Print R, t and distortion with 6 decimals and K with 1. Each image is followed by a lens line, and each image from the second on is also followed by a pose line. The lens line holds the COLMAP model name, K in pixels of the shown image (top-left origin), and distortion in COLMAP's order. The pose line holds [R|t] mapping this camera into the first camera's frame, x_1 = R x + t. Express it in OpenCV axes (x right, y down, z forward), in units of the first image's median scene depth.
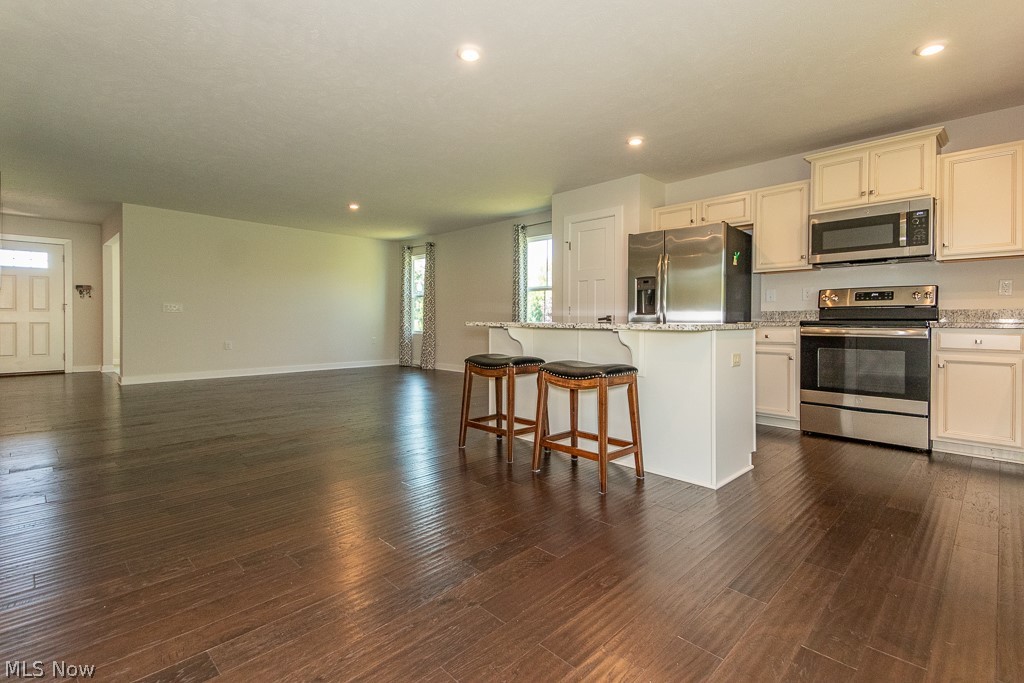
lens RADIAL K [[469.3, 0, 518.7], [0, 469.3, 318.7], [0, 0, 1]] dist [0.042924, -0.012066]
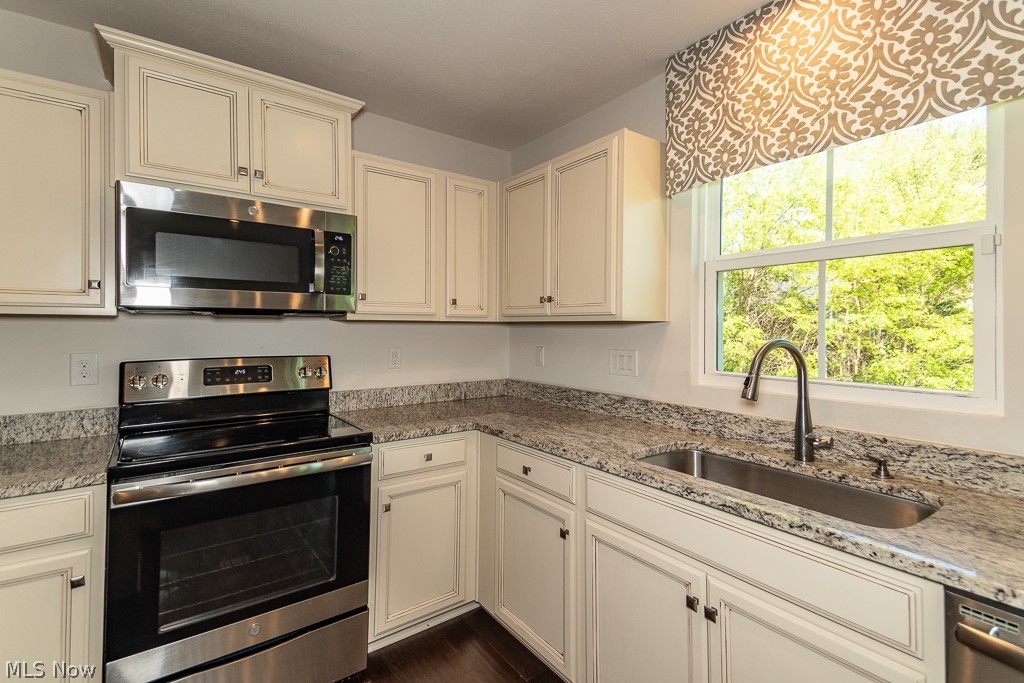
lens RADIAL K [[469.3, 0, 514.5], [0, 469.3, 331.1], [0, 0, 1]] dist [0.042924, -0.012066]
pose [[0.143244, -0.005951, 0.989670, 0.268540], [-0.000968, 0.999981, 0.006153, -0.098288], [-0.989687, -0.001839, 0.143235, 0.624231]]
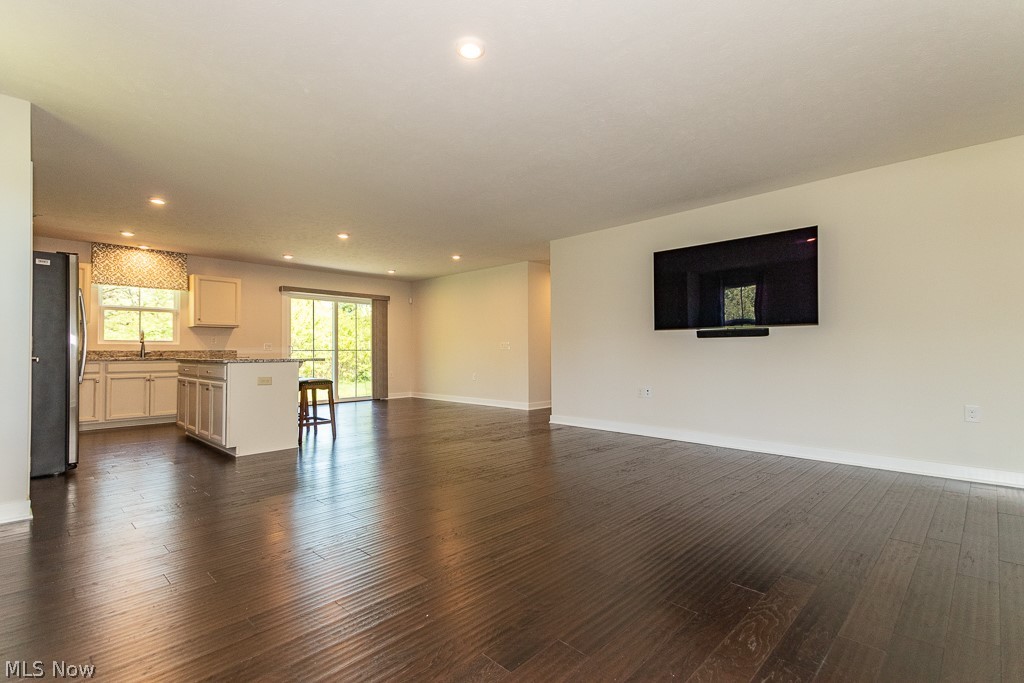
lens RADIAL K [[469.3, 0, 519.6], [0, 469.3, 351.0], [0, 0, 1]] dist [0.042924, -0.012066]
pose [[-0.999438, -0.000198, -0.033510, -0.614565], [-0.000126, 0.999998, -0.002148, -0.007904], [0.033511, -0.002142, -0.999436, 2.241687]]
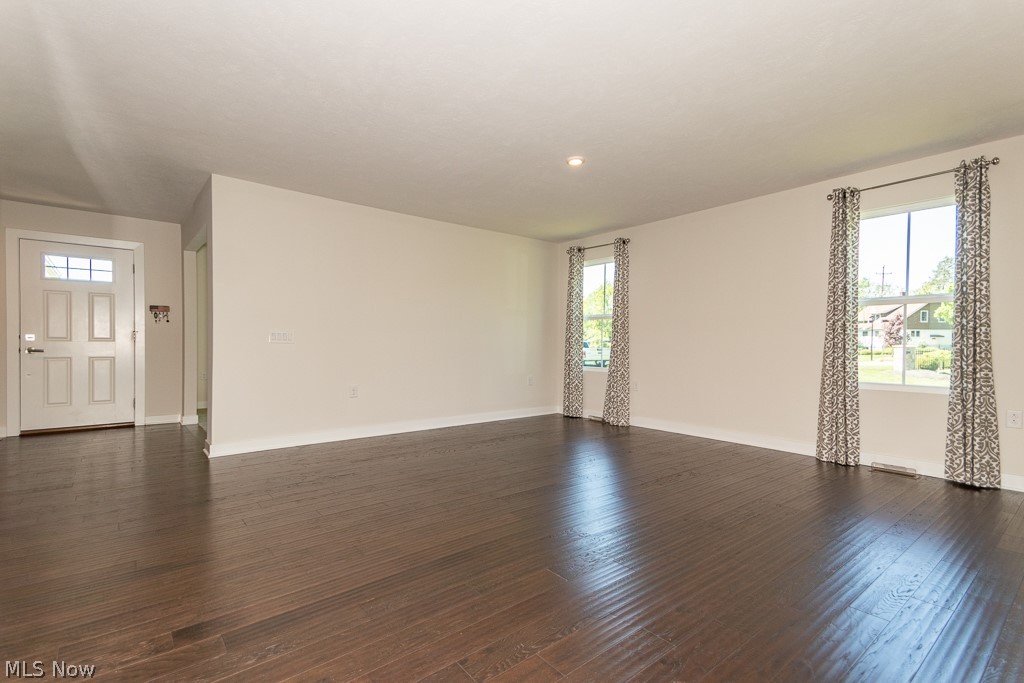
lens RADIAL K [[469.3, 0, 516.9], [0, 469.3, 343.6], [0, 0, 1]] dist [0.042924, -0.012066]
pose [[0.994958, -0.000638, -0.100293, -0.596005], [0.000283, 0.999994, -0.003553, -0.017099], [0.100294, 0.003506, 0.994952, 0.682280]]
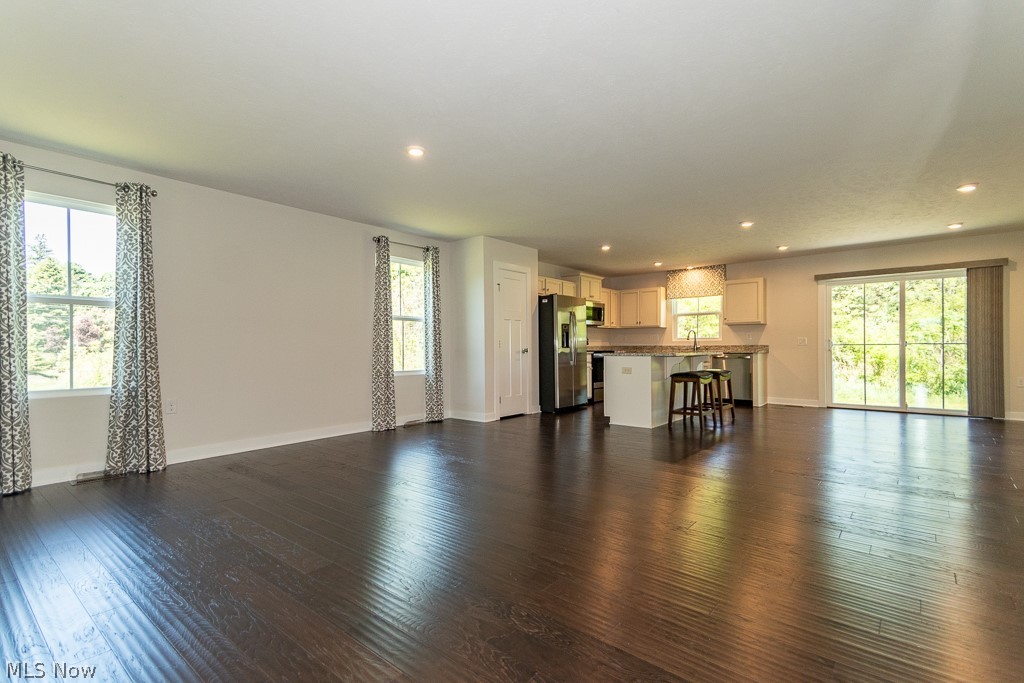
lens RADIAL K [[469.3, 0, 501.6], [0, 469.3, 348.3], [0, 0, 1]] dist [0.042924, -0.012066]
pose [[-0.082464, -0.006657, 0.996572, -1.482103], [0.004938, 0.999963, 0.007088, -0.021592], [-0.996582, 0.005505, -0.082428, 1.553207]]
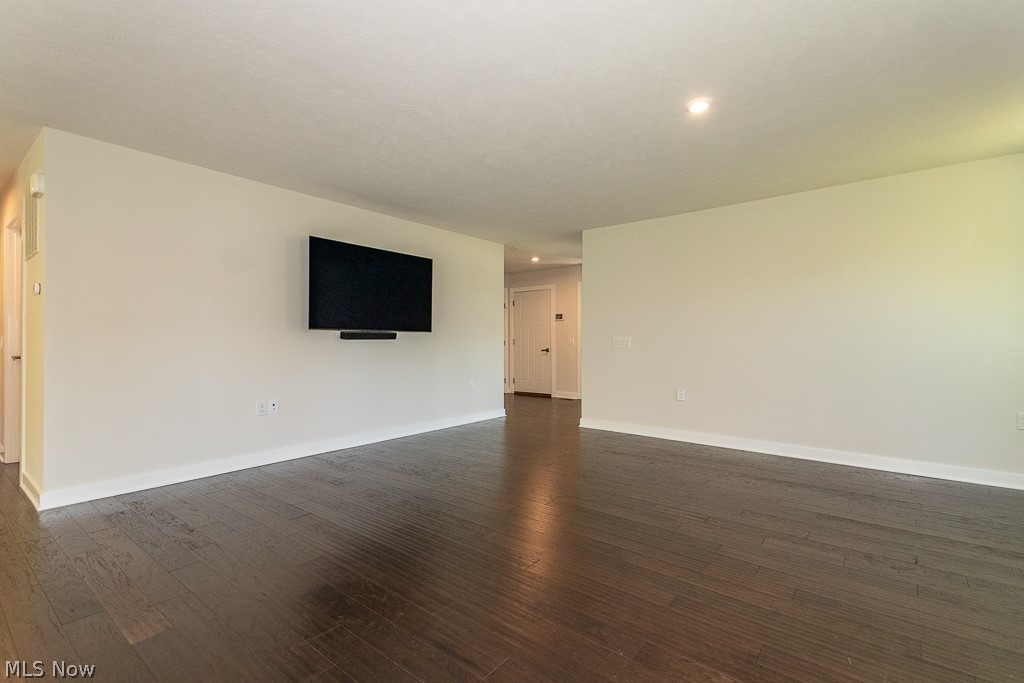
lens RADIAL K [[469.3, 0, 512.1], [0, 469.3, 338.6], [0, 0, 1]] dist [0.042924, -0.012066]
pose [[0.108926, -0.005286, -0.994036, 0.117123], [-0.004884, 0.999971, -0.005853, -0.042923], [0.994038, 0.005493, 0.108897, 1.293280]]
